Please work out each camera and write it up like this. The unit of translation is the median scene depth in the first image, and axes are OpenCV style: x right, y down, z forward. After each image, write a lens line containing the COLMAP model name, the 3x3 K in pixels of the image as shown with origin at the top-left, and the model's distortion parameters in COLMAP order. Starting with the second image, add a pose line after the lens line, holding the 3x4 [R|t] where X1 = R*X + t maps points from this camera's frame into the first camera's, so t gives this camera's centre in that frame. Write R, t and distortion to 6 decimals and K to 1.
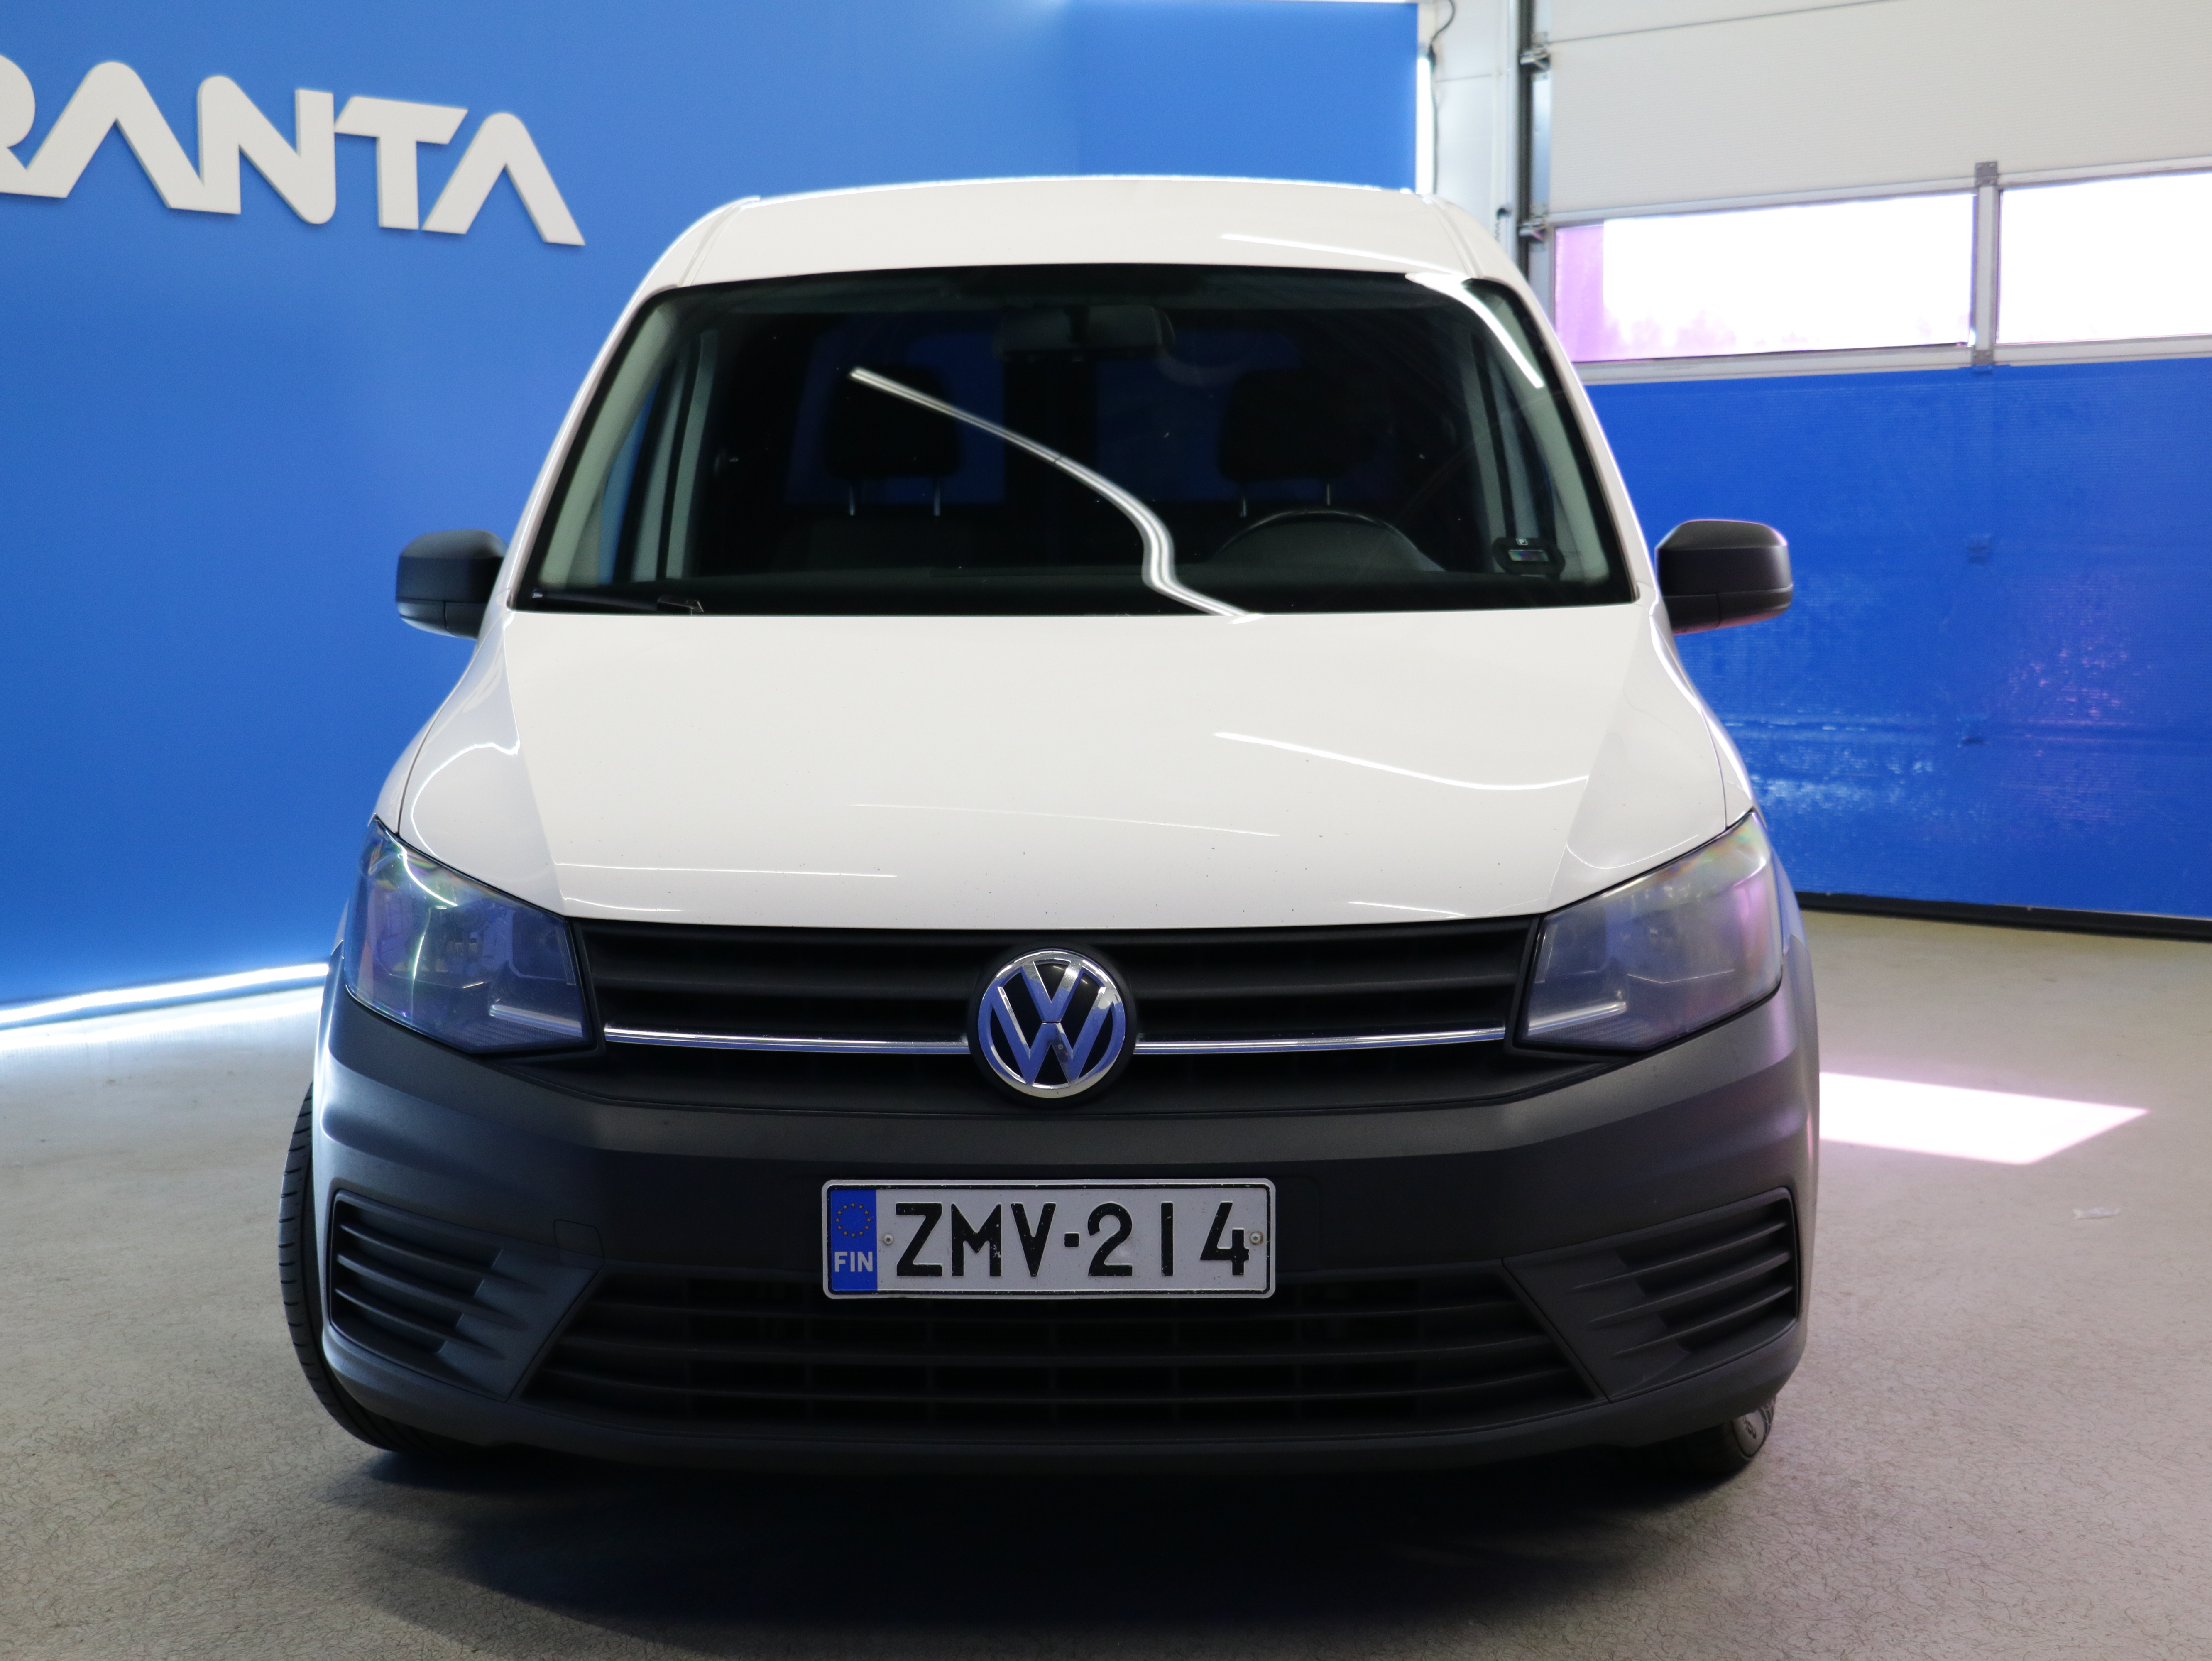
lens RADIAL K [[2341.8, 0, 1106.0], [0, 2341.8, 830.5], [0, 0, 1]] dist [-0.010662, 0.013998]
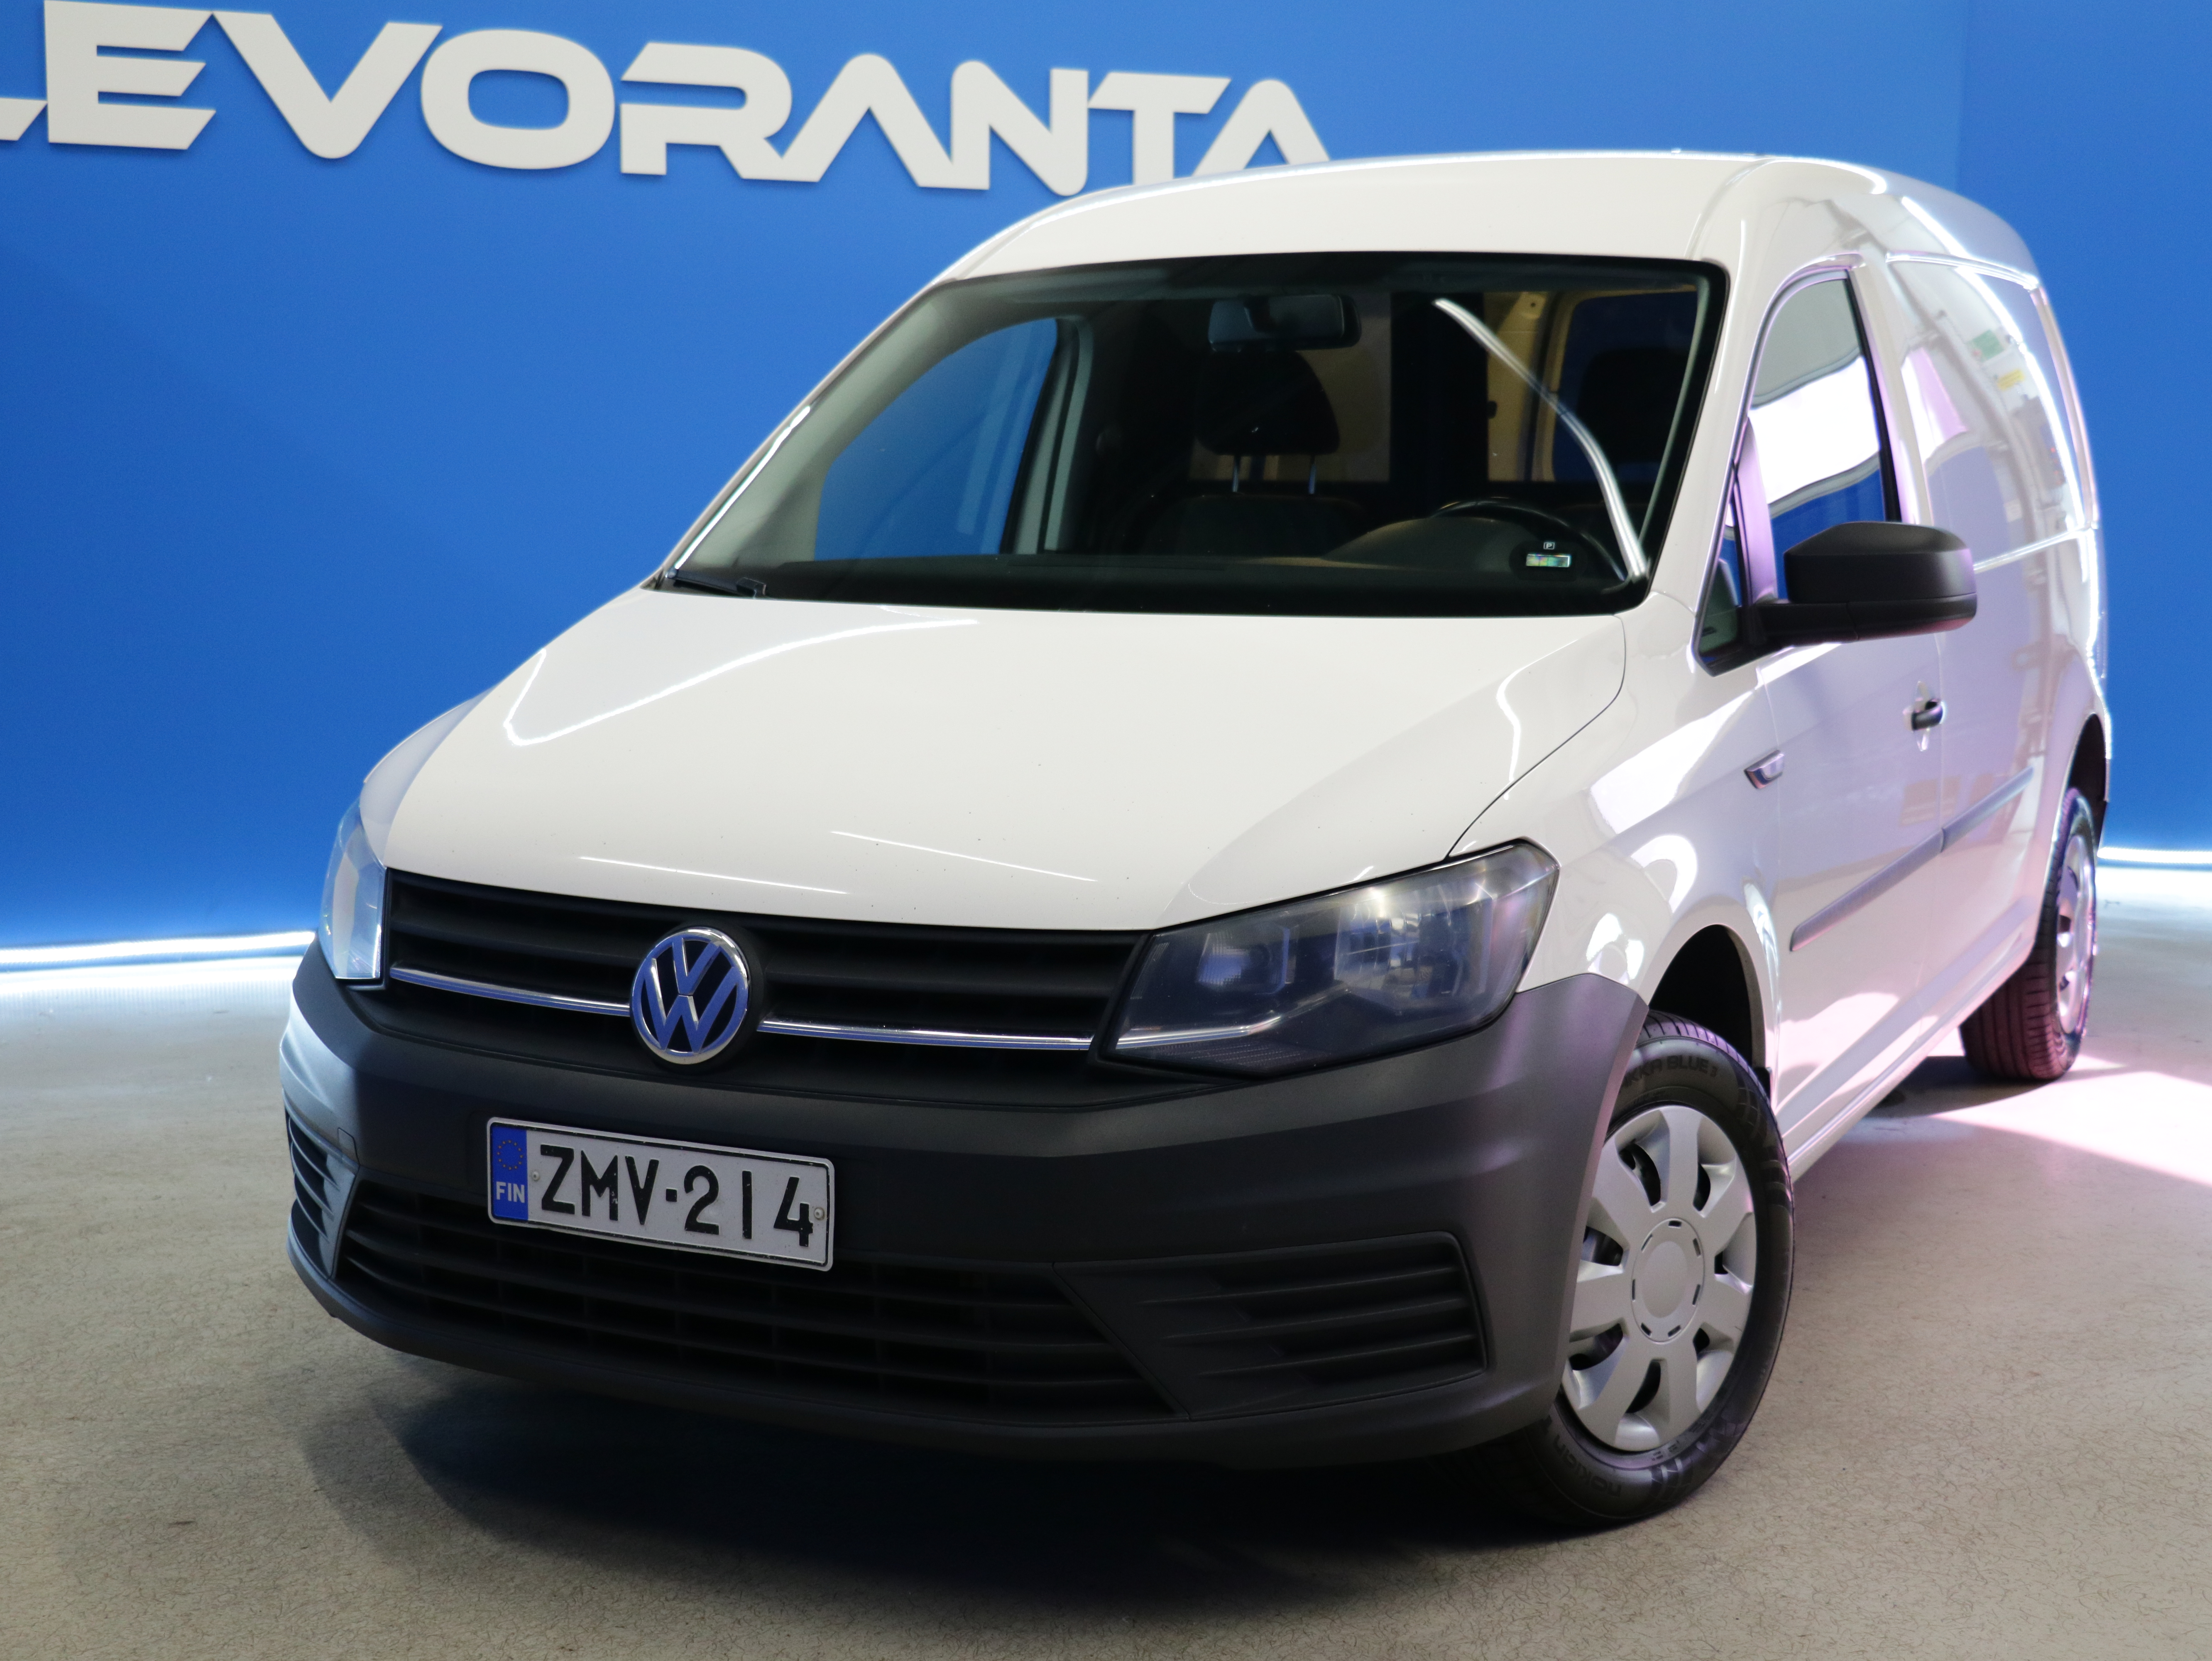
lens RADIAL K [[2341.8, 0, 1106.0], [0, 2341.8, 830.5], [0, 0, 1]] dist [-0.010662, 0.013998]
pose [[0.938535, 0.063342, -0.339323, 0.526903], [-0.056741, 0.997957, 0.029350, -0.037239], [0.340489, -0.008292, 0.940212, 0.046506]]
